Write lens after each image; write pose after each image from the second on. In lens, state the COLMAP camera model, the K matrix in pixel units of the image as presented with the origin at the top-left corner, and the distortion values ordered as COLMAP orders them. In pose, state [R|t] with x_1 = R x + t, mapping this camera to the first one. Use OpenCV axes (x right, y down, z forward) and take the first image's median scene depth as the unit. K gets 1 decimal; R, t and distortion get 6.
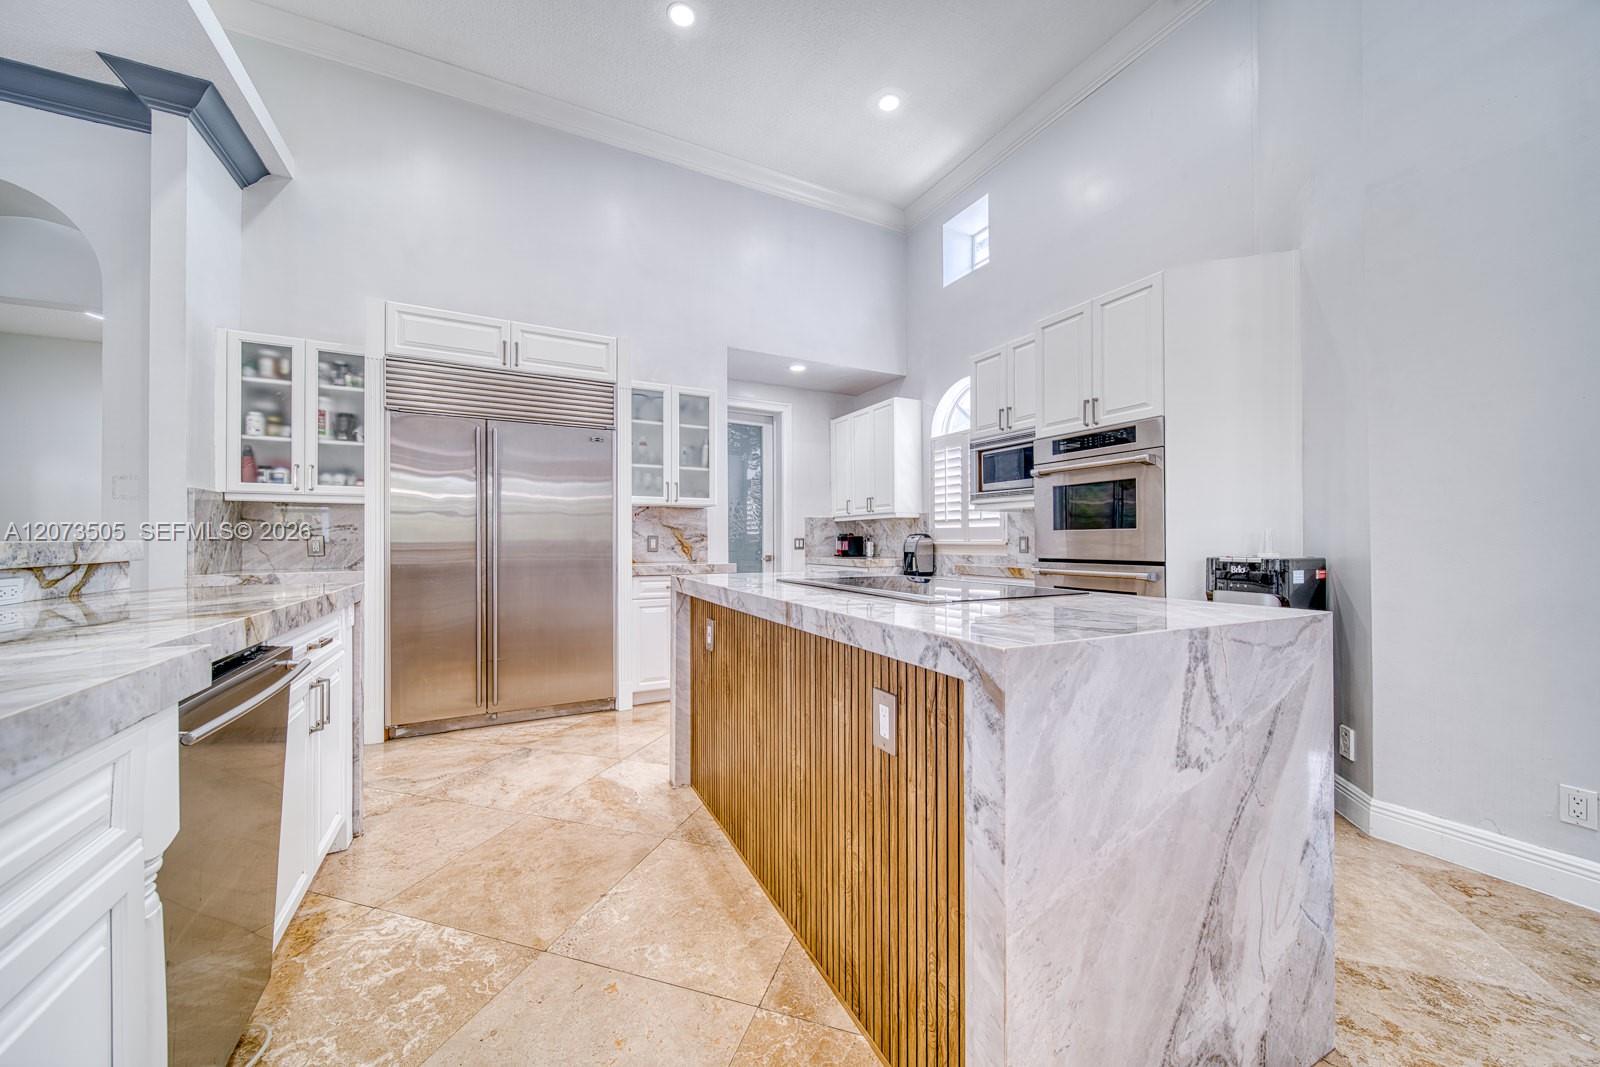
lens RADIAL K [[581.2, 0, 794.0], [0, 581.2, 541.4], [0, 0, 1]] dist [0.002937, -0.001021]
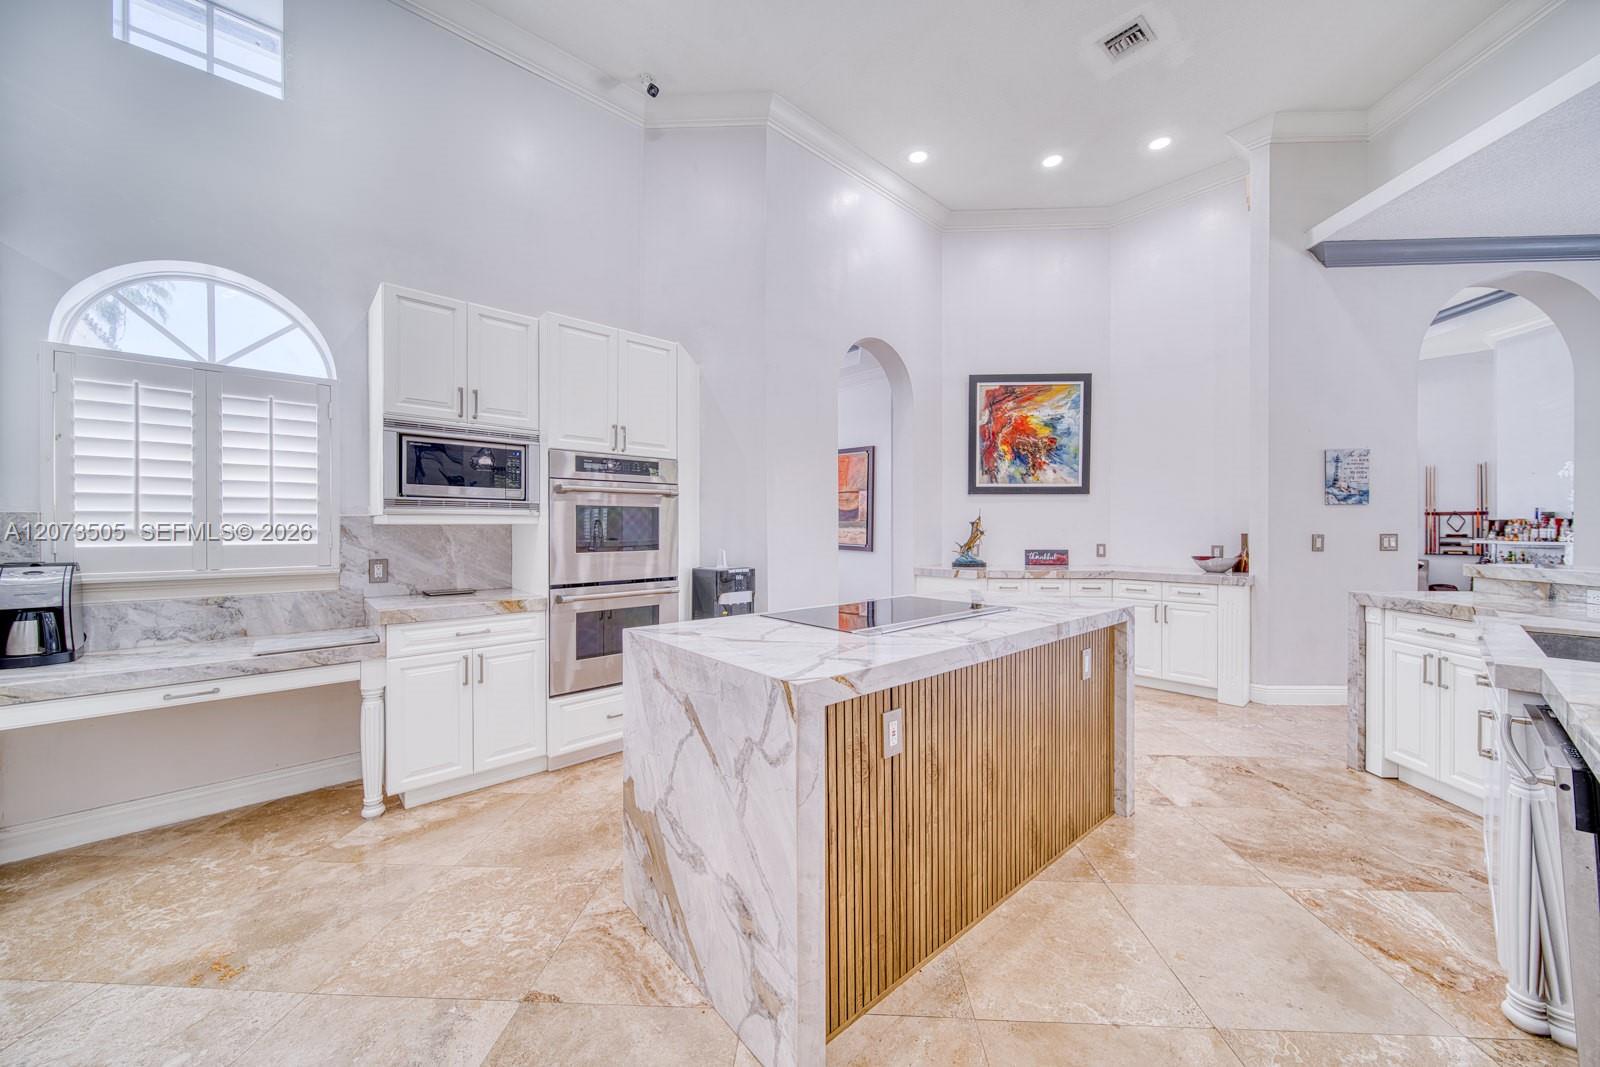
lens RADIAL K [[581.2, 0, 815.4], [0, 581.2, 528.6], [0, 0, 1]] dist [0.002937, -0.001021]
pose [[-0.283033, -0.006058, 0.959091, -0.541191], [-0.001018, 0.999981, 0.006016, -0.063000], [-0.959110, 0.000726, -0.283034, 0.888013]]
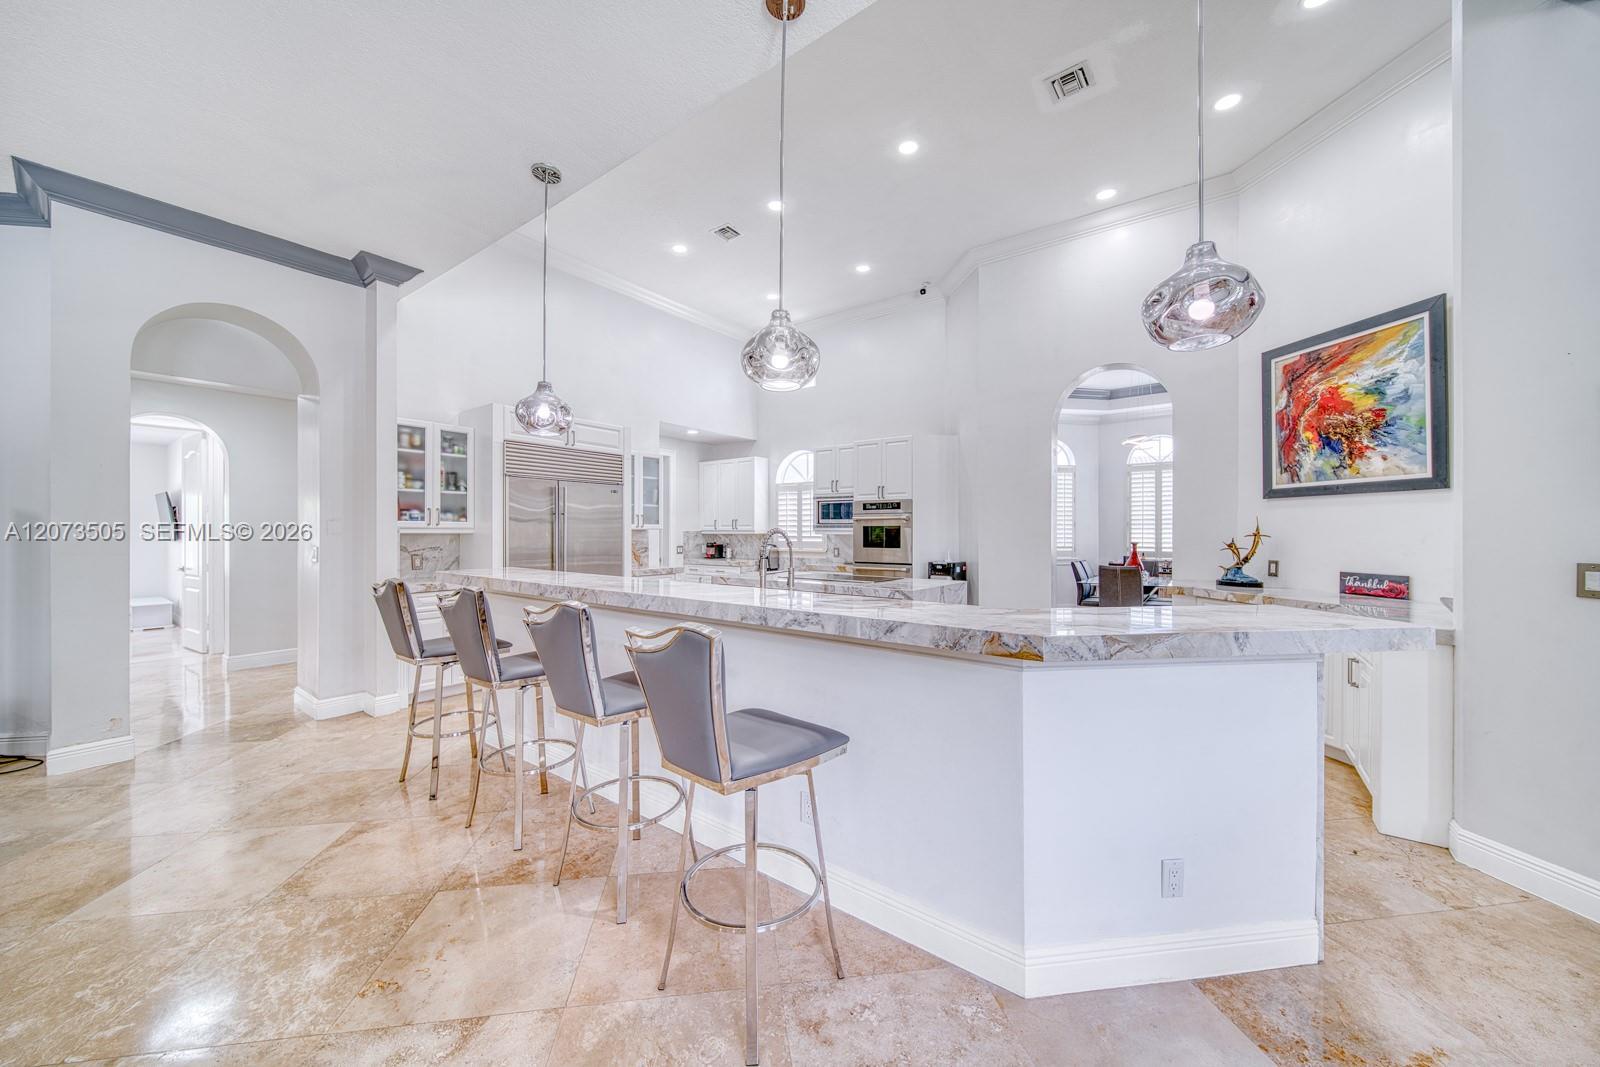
lens RADIAL K [[581.2, 0, 797.9], [0, 581.2, 538.3], [0, 0, 1]] dist [0.002937, -0.001021]
pose [[0.896740, -0.001906, 0.442555, -0.643758], [-0.002915, 0.999944, 0.010212, -0.070664], [-0.442549, -0.010447, 0.896683, -0.705754]]
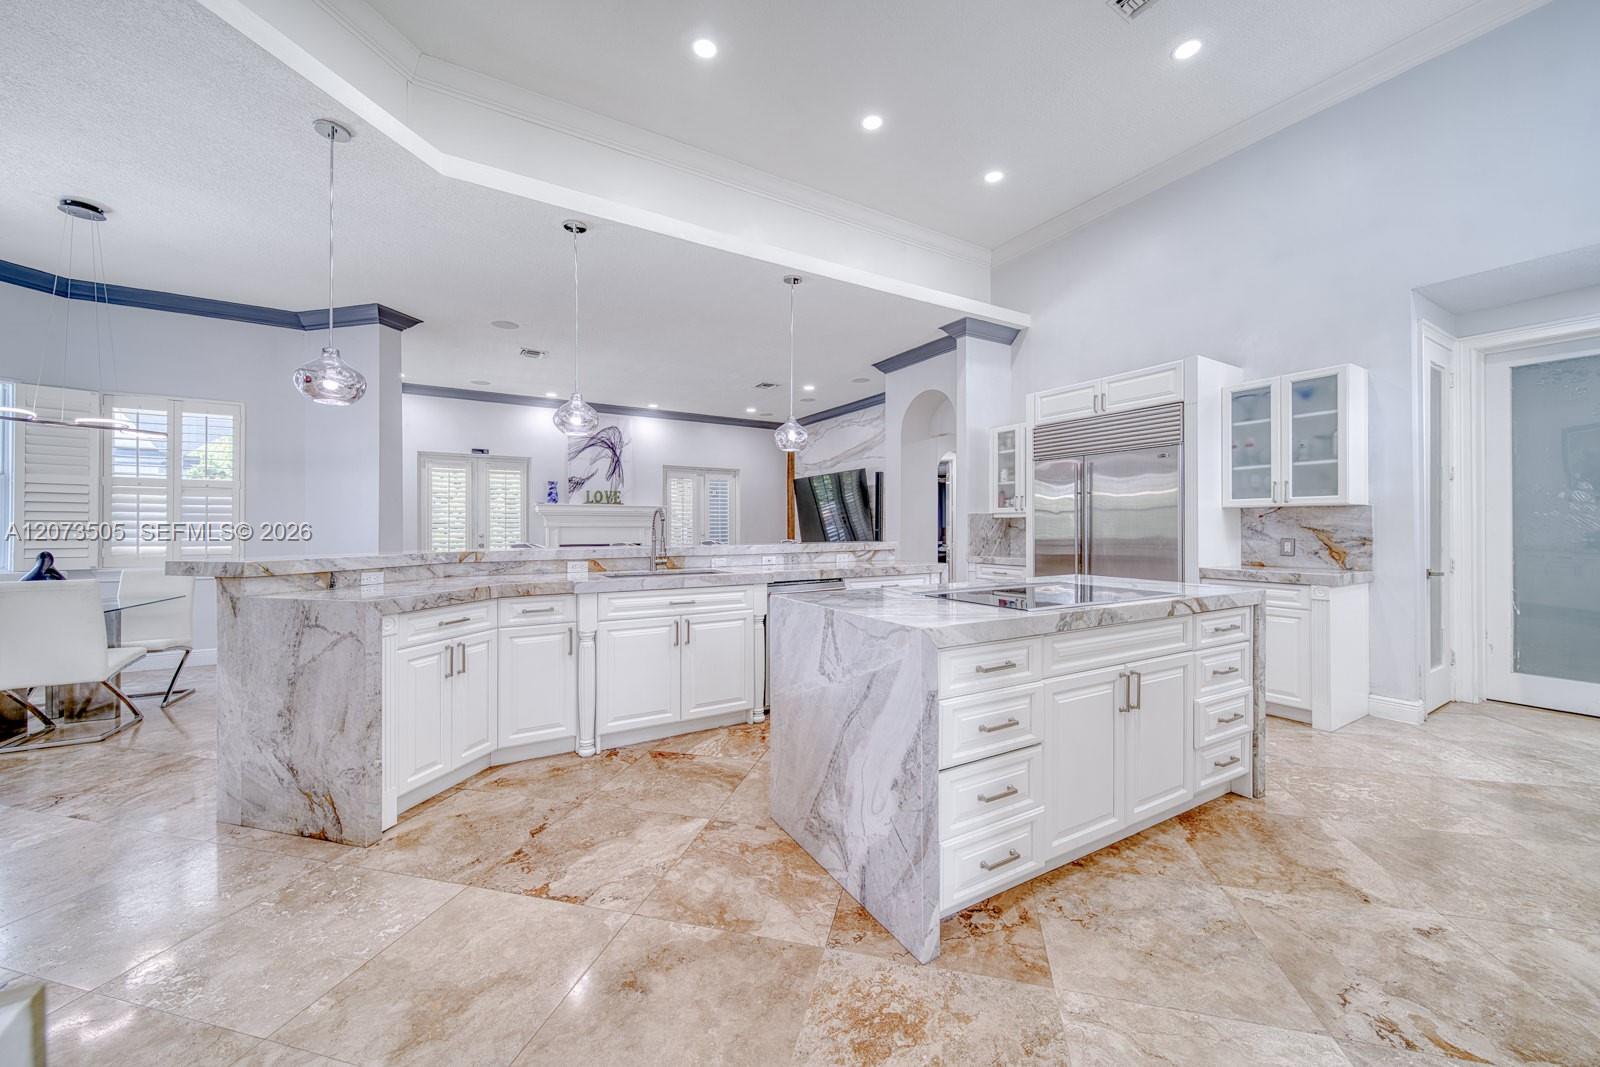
lens RADIAL K [[581.2, 0, 795.9], [0, 581.2, 527.5], [0, 0, 1]] dist [0.002937, -0.001021]
pose [[0.045770, 0.001671, -0.998951, 0.832156], [0.003125, 0.999993, 0.001816, -0.041188], [0.998947, -0.003205, 0.045764, 0.248274]]
